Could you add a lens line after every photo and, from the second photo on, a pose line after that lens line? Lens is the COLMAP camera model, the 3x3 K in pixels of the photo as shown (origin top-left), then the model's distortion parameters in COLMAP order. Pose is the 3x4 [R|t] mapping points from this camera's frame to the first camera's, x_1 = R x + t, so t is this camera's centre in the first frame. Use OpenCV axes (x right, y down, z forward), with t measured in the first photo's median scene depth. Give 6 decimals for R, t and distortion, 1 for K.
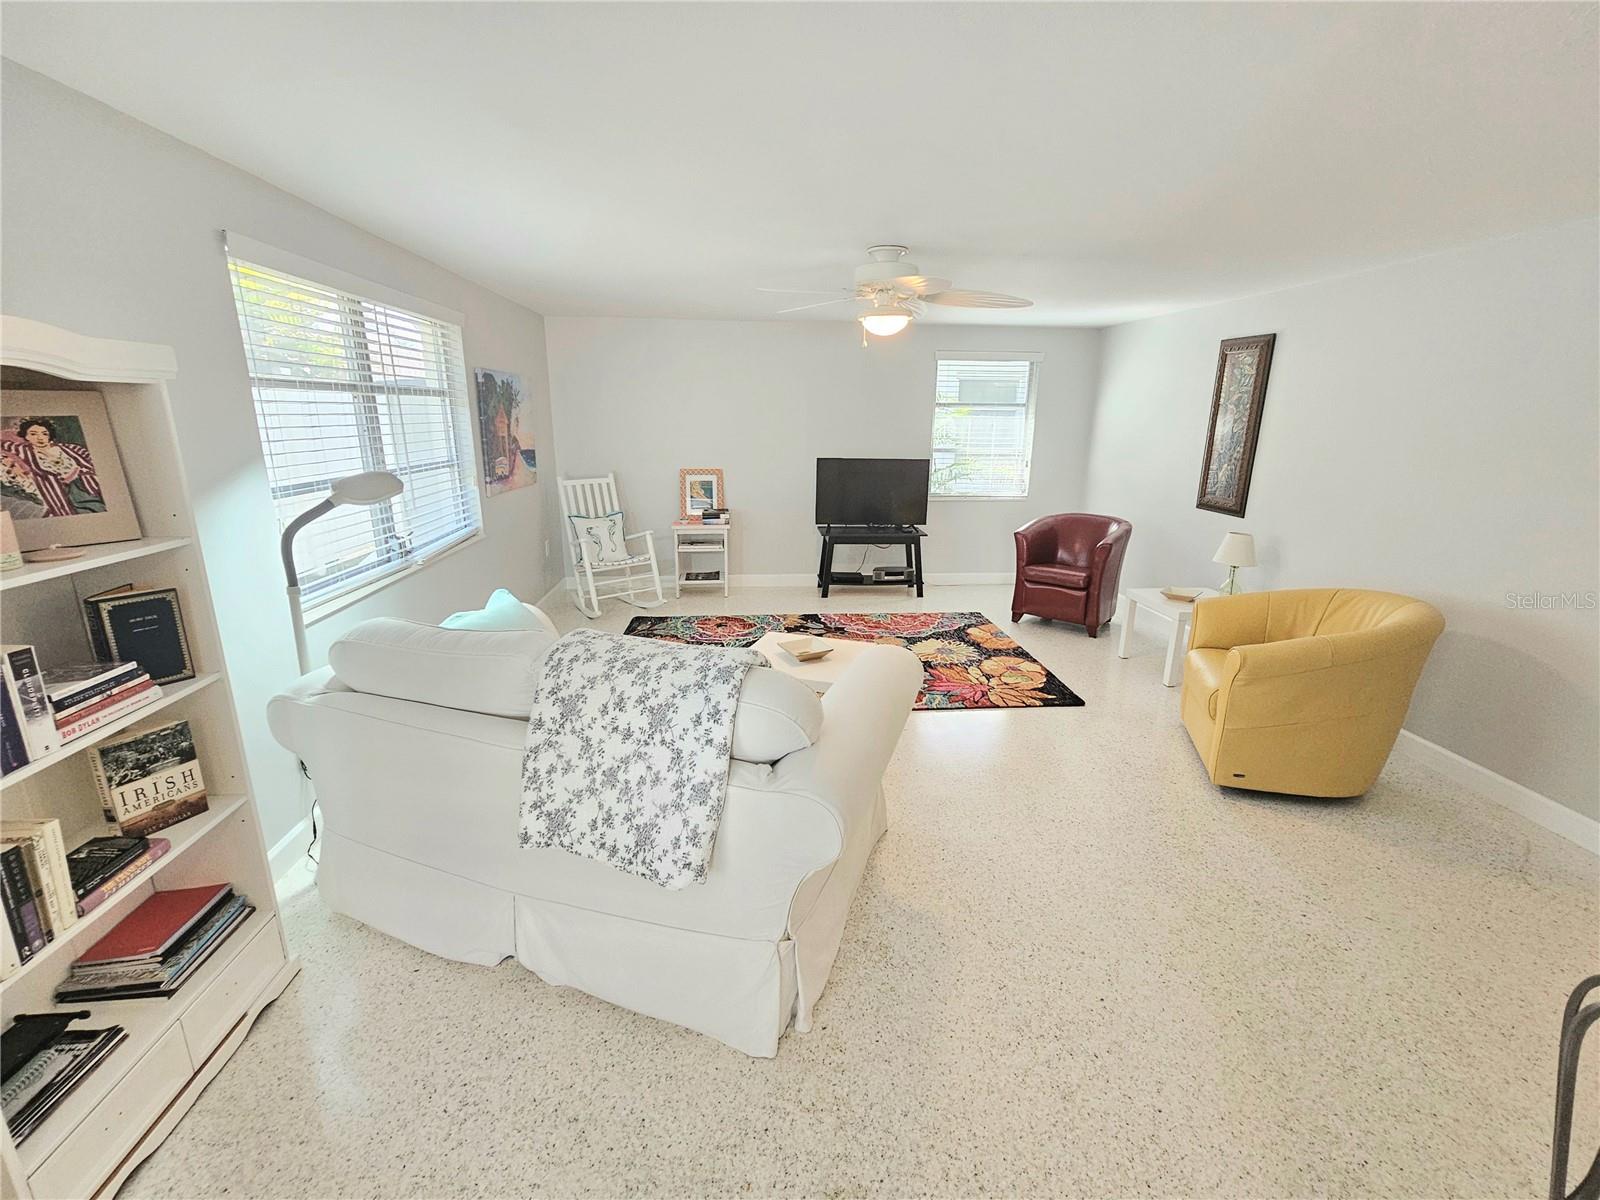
lens RADIAL K [[699.2, 0, 804.3], [0, 699.2, 602.8], [0, 0, 1]] dist [0.002222, 0.000188]
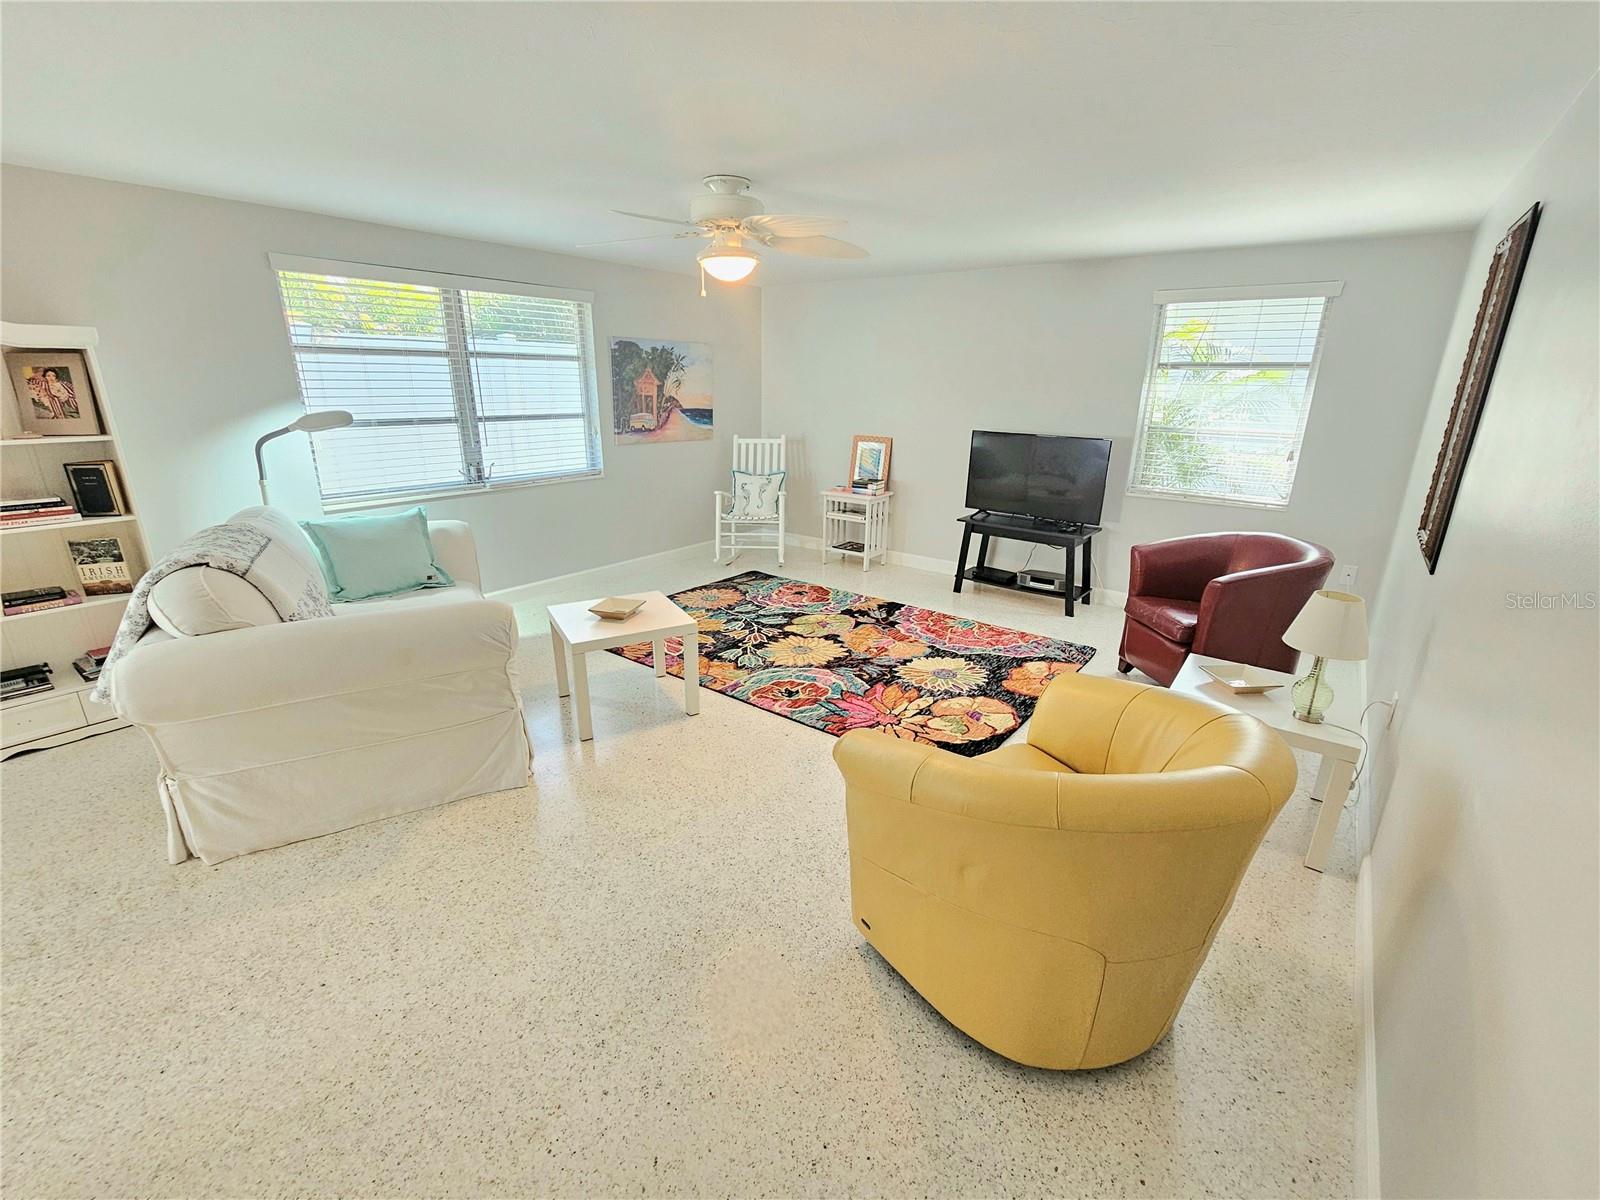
lens RADIAL K [[699.2, 0, 804.3], [0, 699.2, 602.8], [0, 0, 1]] dist [0.002222, 0.000188]
pose [[0.740515, 0.206635, -0.639484, 0.596612], [-0.182864, 0.977607, 0.104137, -0.067351], [0.646683, 0.039824, 0.761719, 0.287210]]
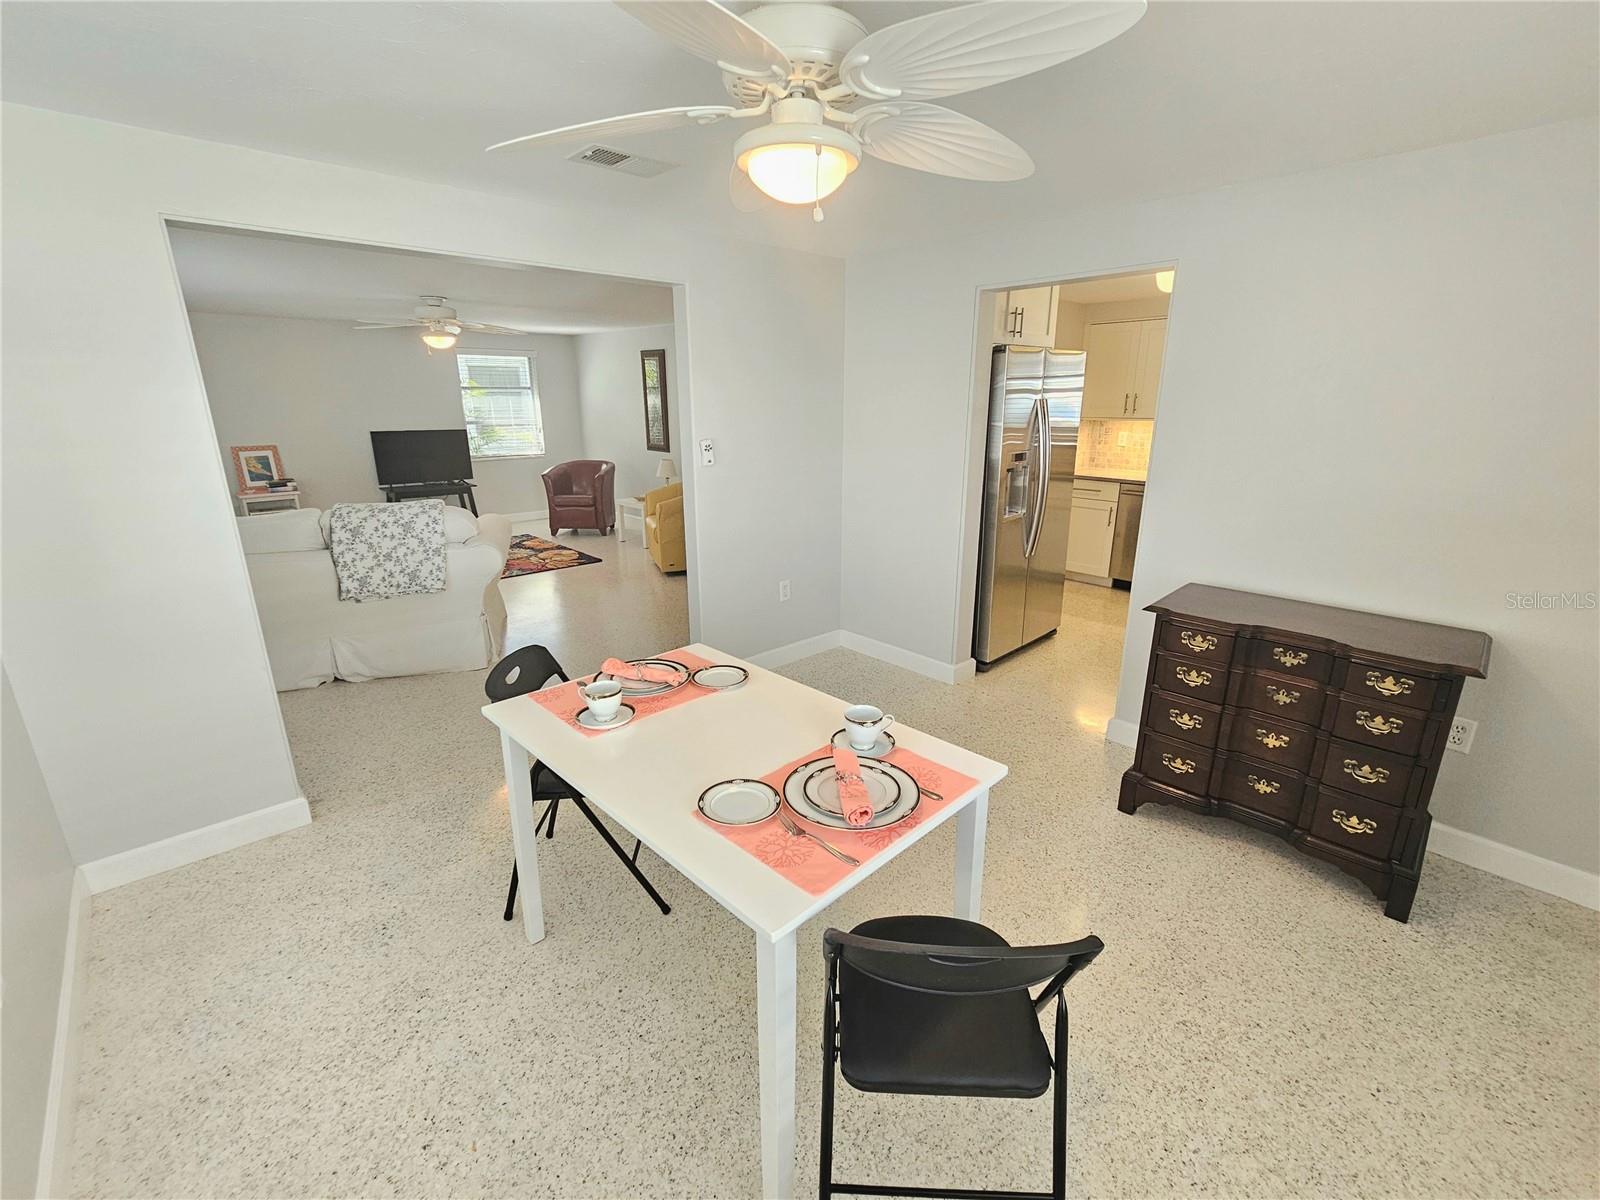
lens RADIAL K [[699.2, 0, 804.3], [0, 699.2, 602.8], [0, 0, 1]] dist [0.002222, 0.000188]
pose [[0.788502, -0.185486, 0.586395, -0.209919], [0.169987, 0.982024, 0.082055, 0.161402], [-0.591074, 0.034979, 0.805859, -0.602182]]
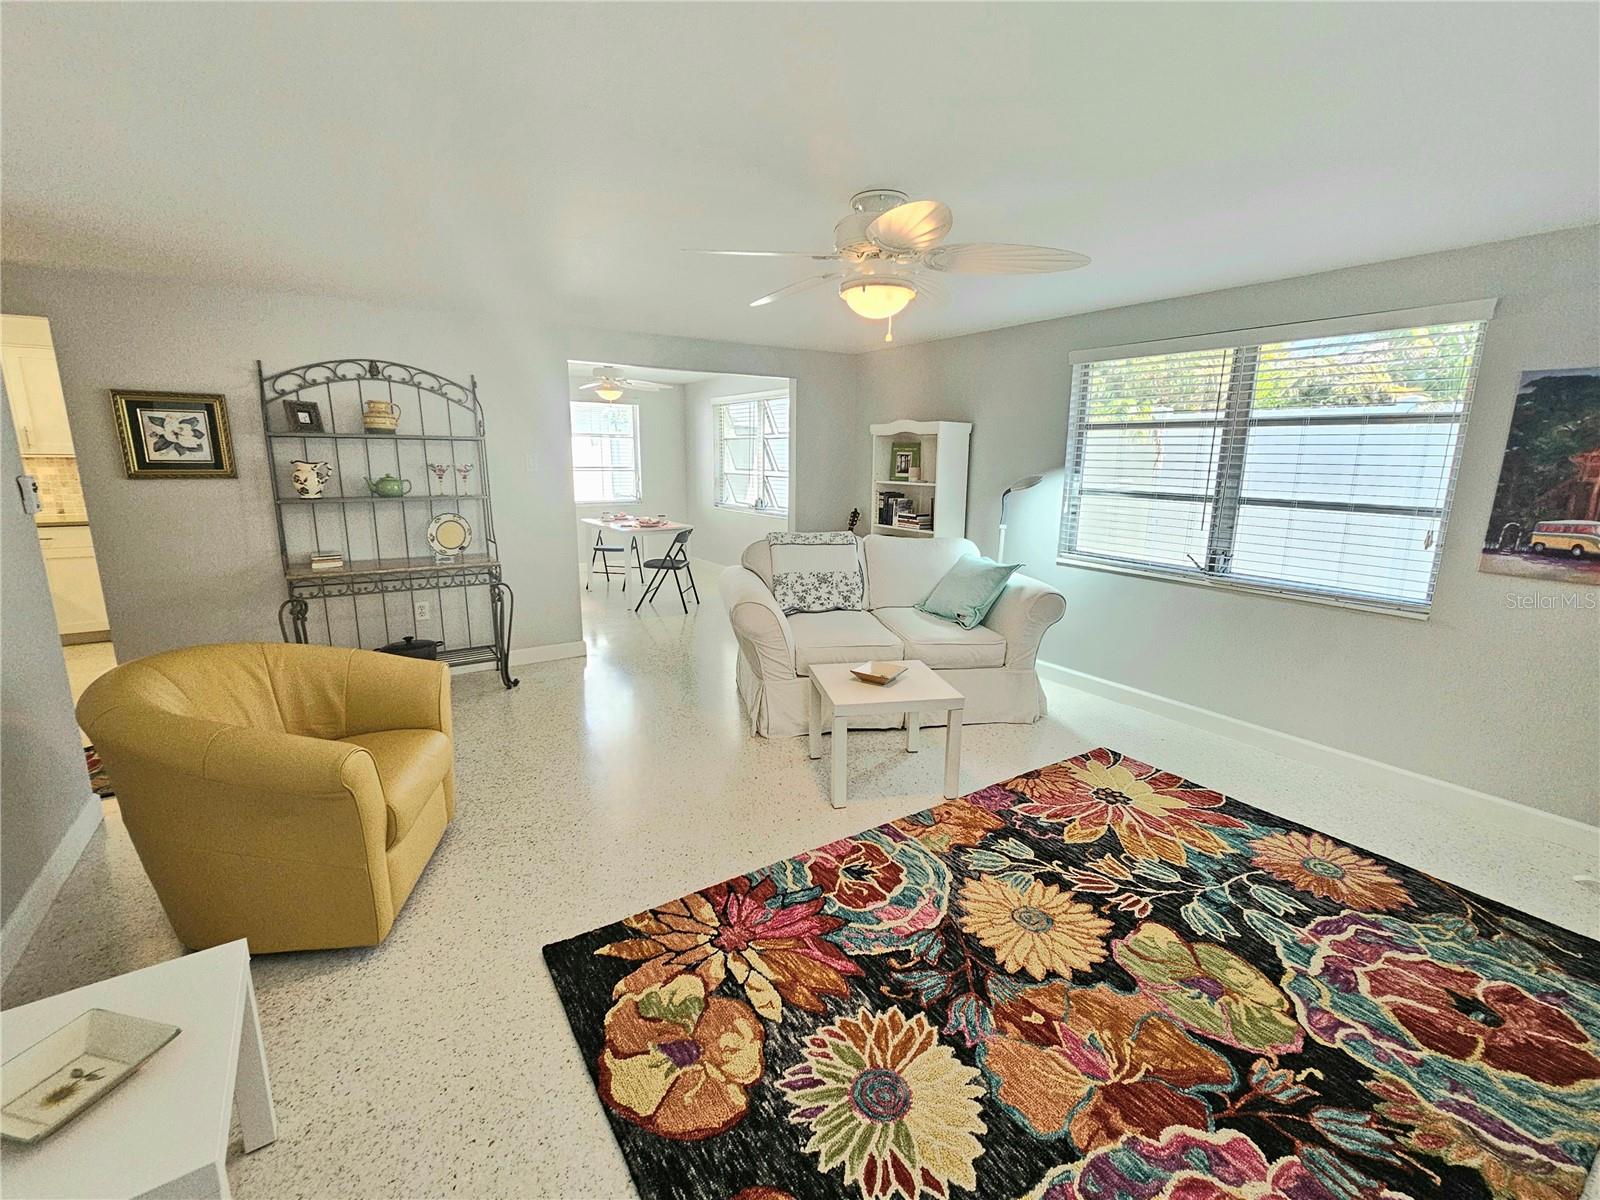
lens RADIAL K [[699.2, 0, 804.3], [0, 699.2, 602.8], [0, 0, 1]] dist [0.002222, 0.000188]
pose [[-0.874013, 0.083227, -0.478721, 0.390248], [-0.146513, 0.894227, 0.422956, -0.296452], [0.463287, 0.439808, -0.769373, 1.175073]]
